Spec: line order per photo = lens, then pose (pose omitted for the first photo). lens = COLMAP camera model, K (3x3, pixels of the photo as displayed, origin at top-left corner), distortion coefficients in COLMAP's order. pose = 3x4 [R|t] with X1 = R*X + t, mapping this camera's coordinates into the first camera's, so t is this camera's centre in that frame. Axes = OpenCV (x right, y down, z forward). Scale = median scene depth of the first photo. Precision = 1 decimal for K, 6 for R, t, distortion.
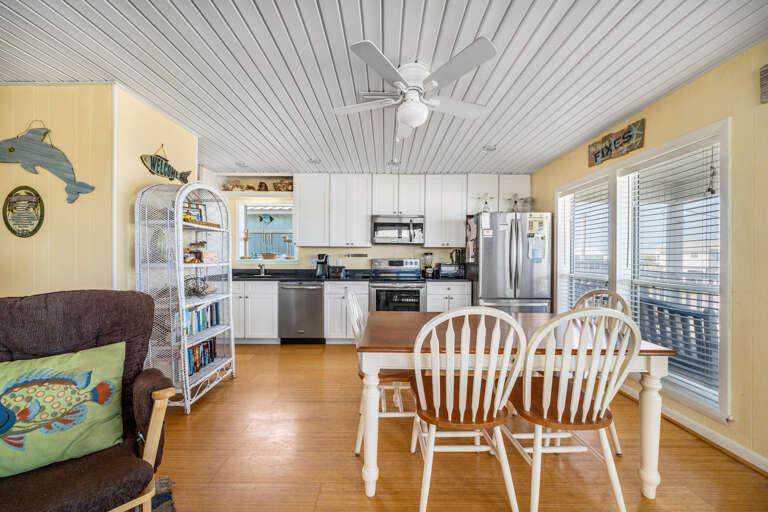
lens RADIAL K [[272.1, 0, 393.1], [0, 272.1, 258.9], [0, 0, 1]] dist [-0.001185, -0.000146]
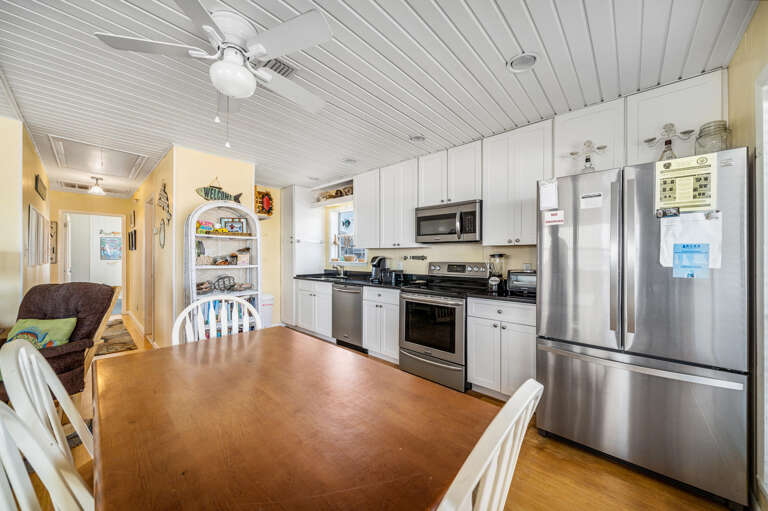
lens RADIAL K [[281.2, 0, 384.0], [0, 281.2, 255.5], [0, 0, 1]] dist [0.000493, -0.000009]
pose [[0.728276, -0.004785, -0.685267, 0.425917], [-0.003820, 0.999932, -0.011042, -0.010367], [0.685273, 0.010659, 0.728208, 0.326086]]
